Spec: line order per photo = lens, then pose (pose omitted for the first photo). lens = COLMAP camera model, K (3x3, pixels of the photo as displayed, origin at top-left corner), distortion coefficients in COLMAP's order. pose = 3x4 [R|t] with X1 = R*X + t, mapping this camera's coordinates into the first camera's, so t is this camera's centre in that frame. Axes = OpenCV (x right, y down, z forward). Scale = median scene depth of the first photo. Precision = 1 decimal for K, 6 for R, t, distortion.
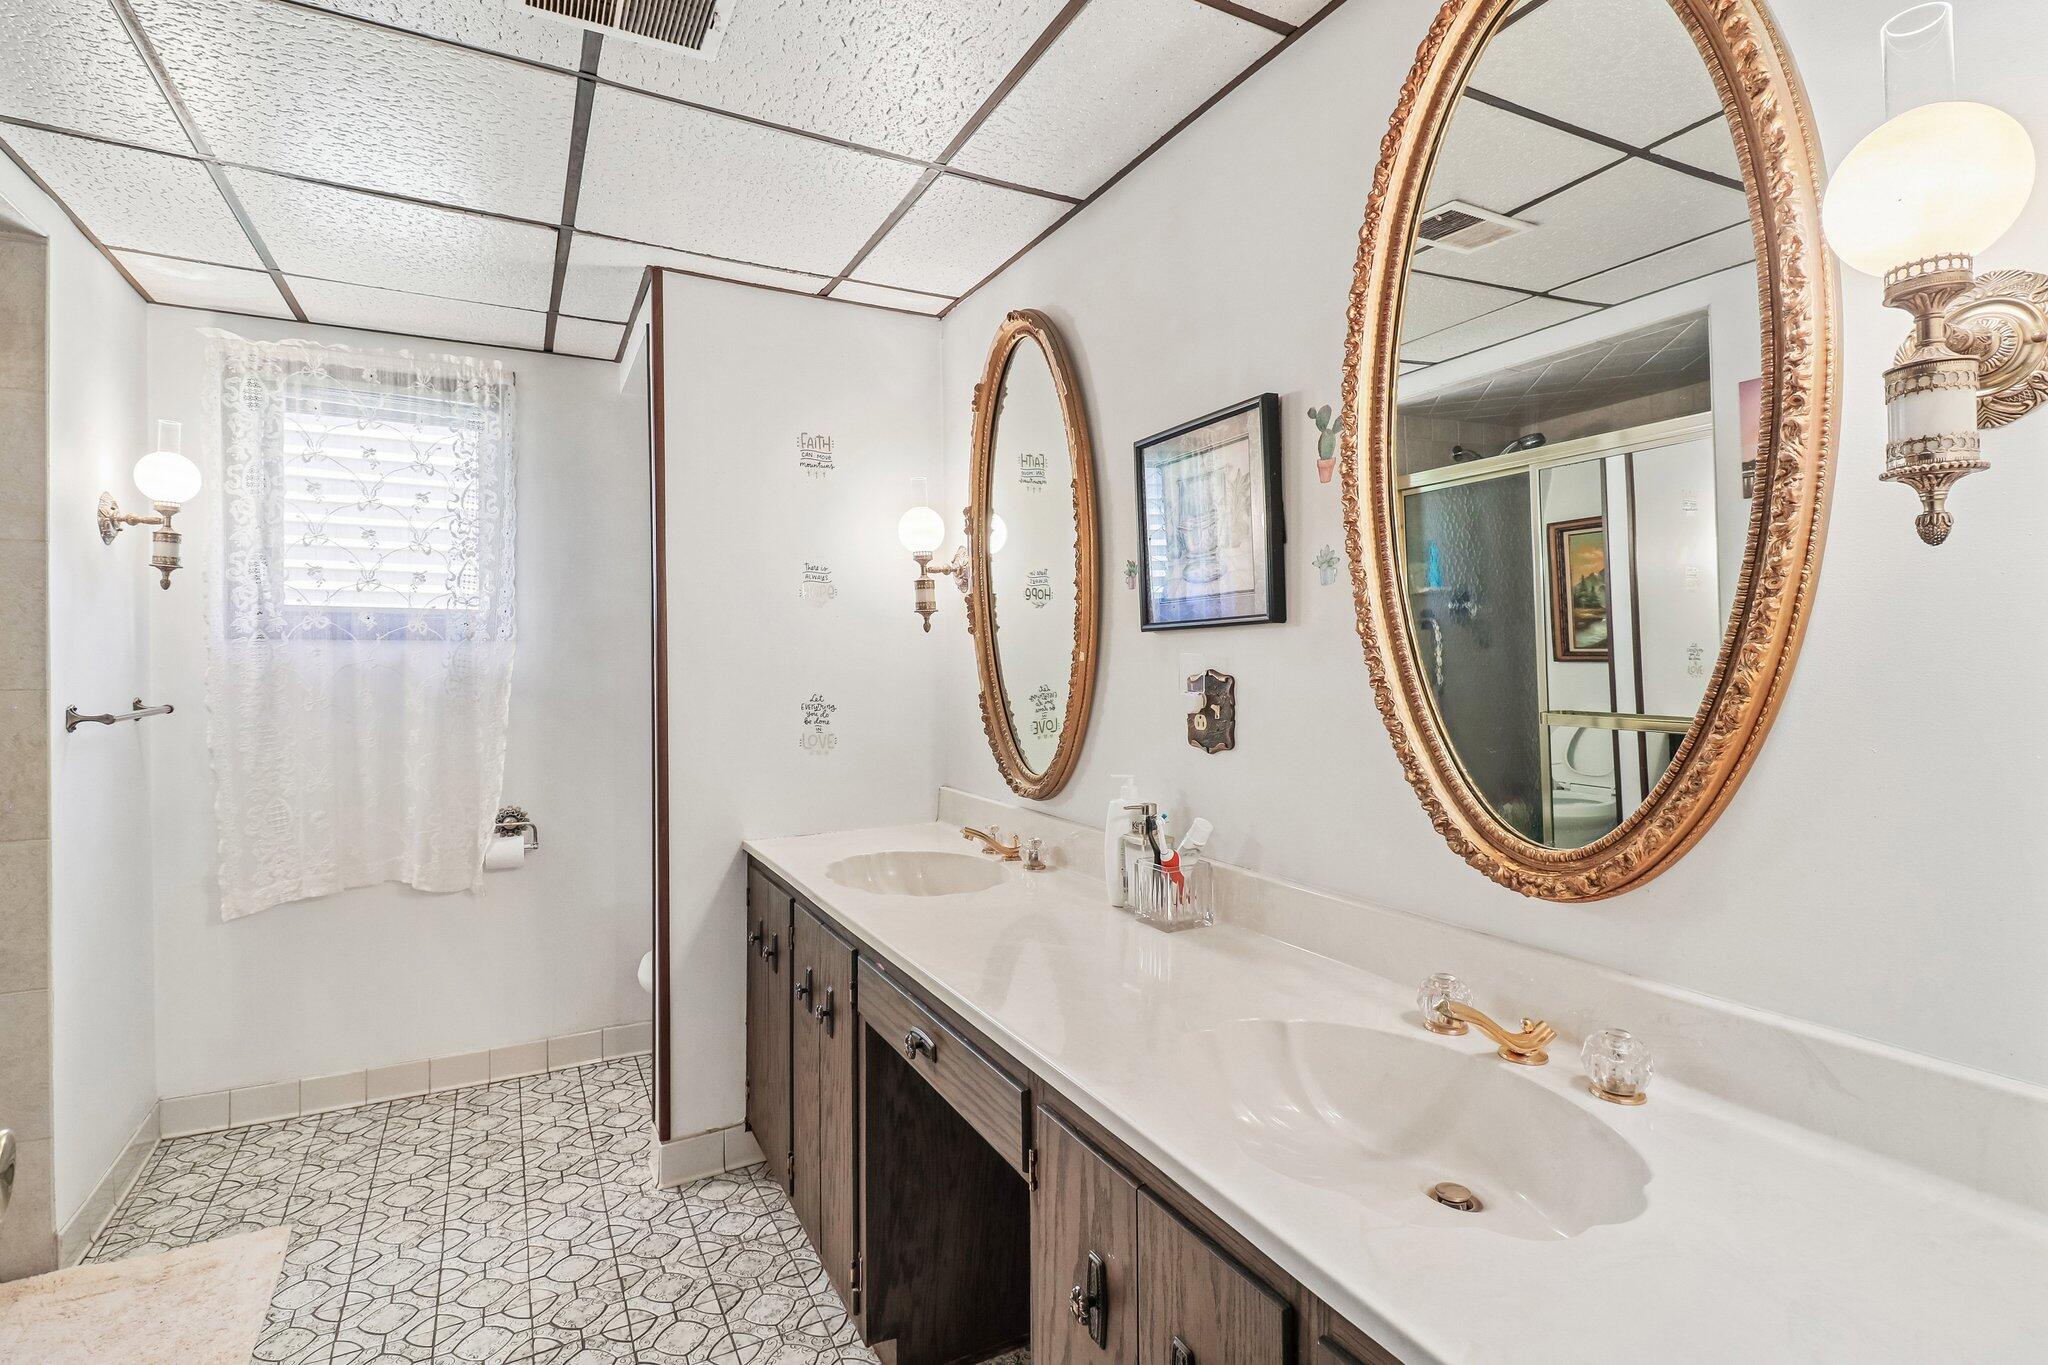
lens RADIAL K [[963.9, 0, 1009.6], [0, 963.9, 676.6], [0, 0, 1]] dist [0.018059, -0.007447]
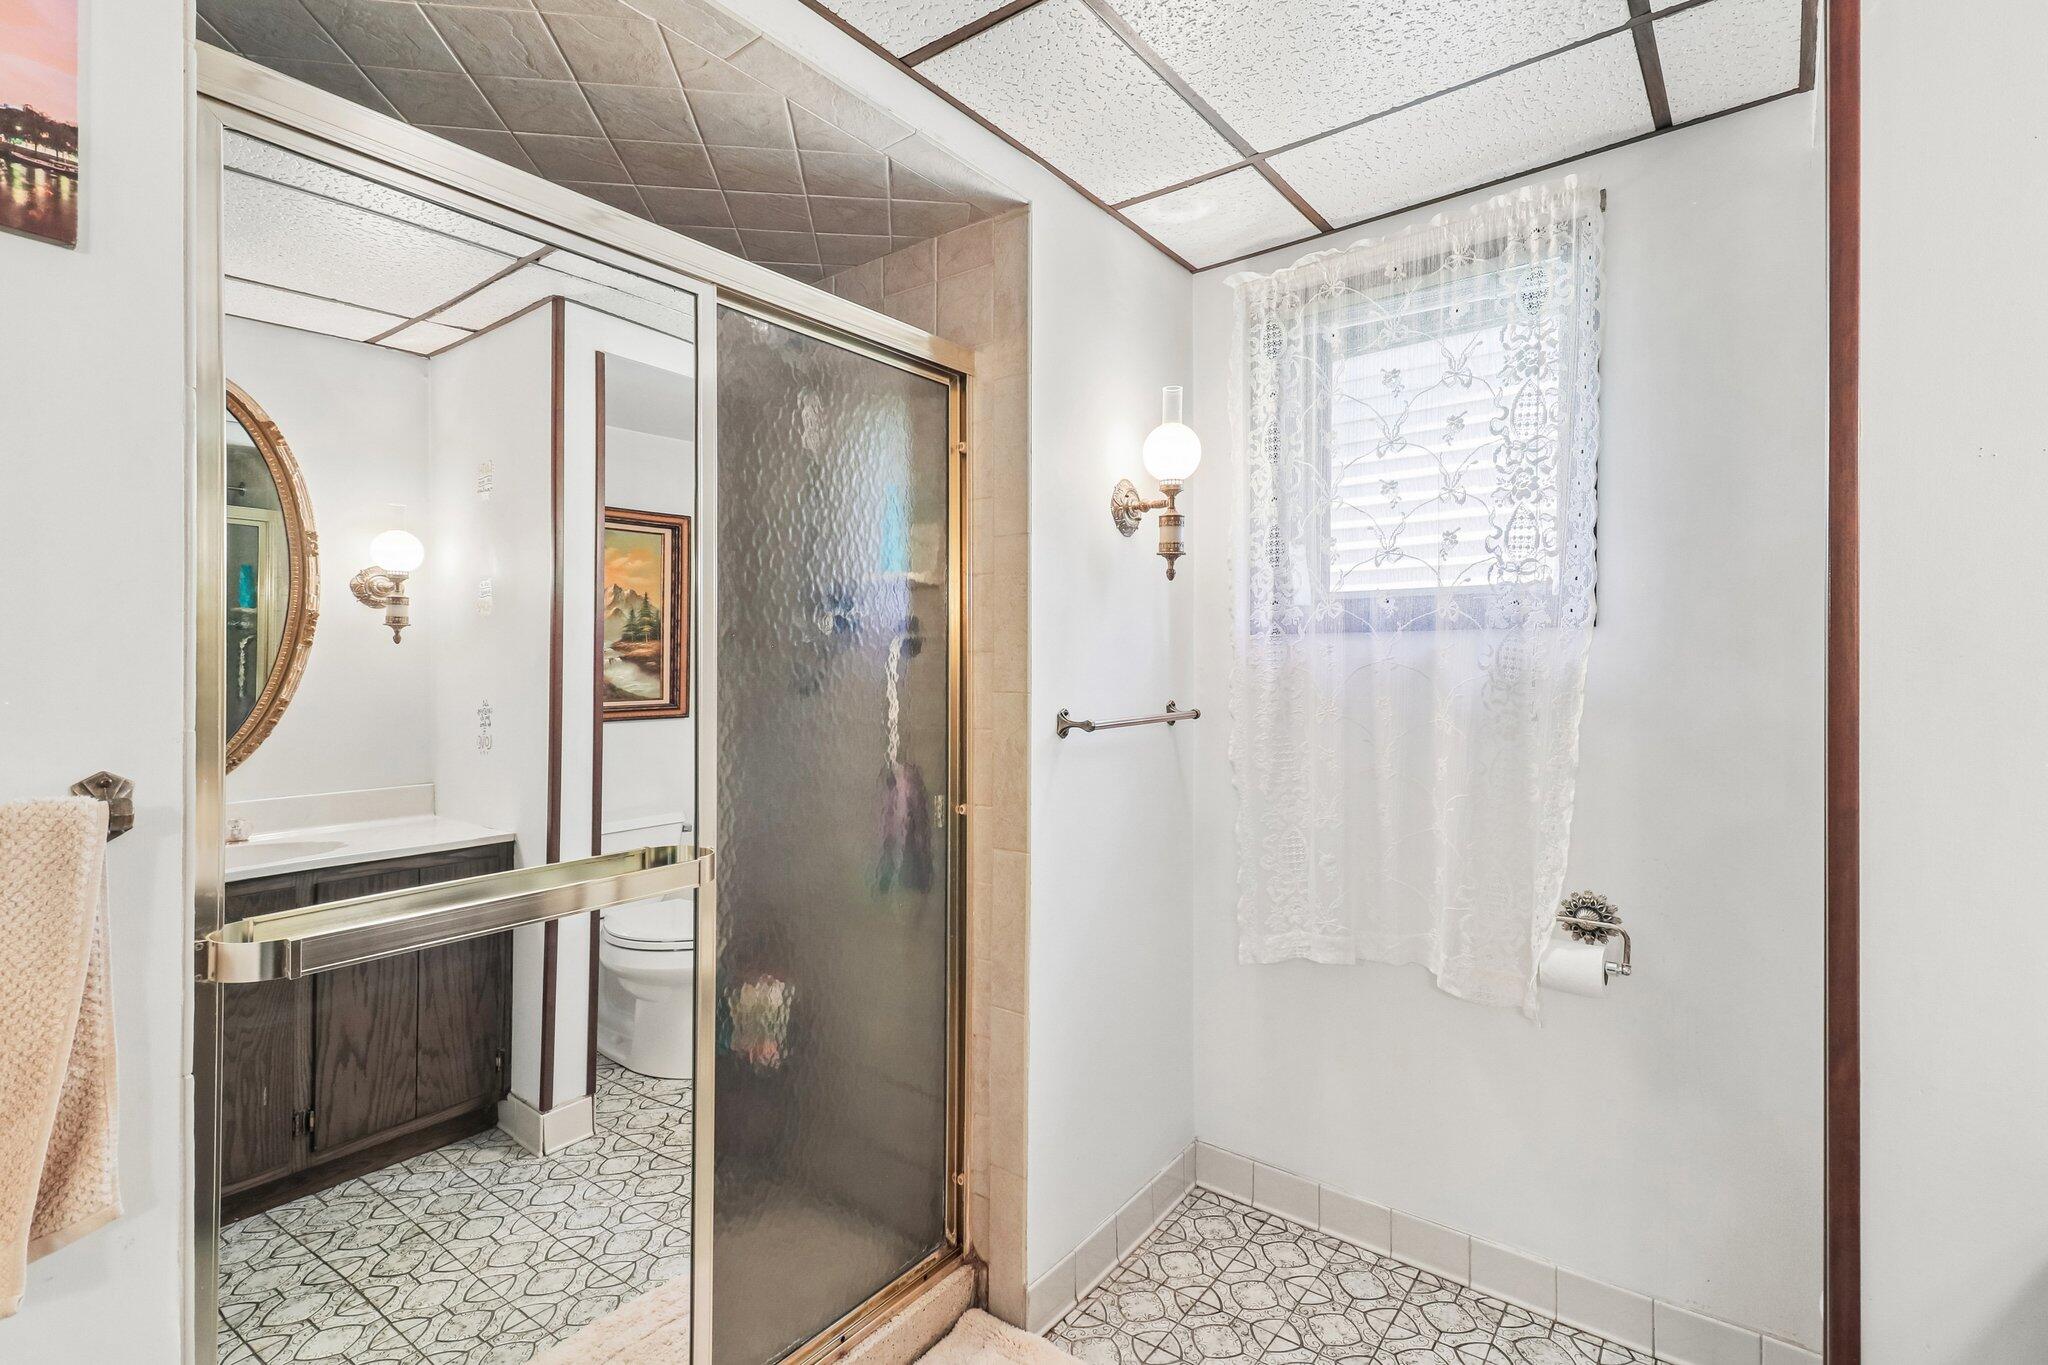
lens RADIAL K [[963.9, 0, 1002.9], [0, 963.9, 668.7], [0, 0, 1]] dist [0.018059, -0.007447]
pose [[0.417491, 0.002592, -0.908678, -0.118566], [-0.010015, 0.999948, -0.001749, -0.005300], [0.908626, 0.009830, 0.417495, 0.439024]]
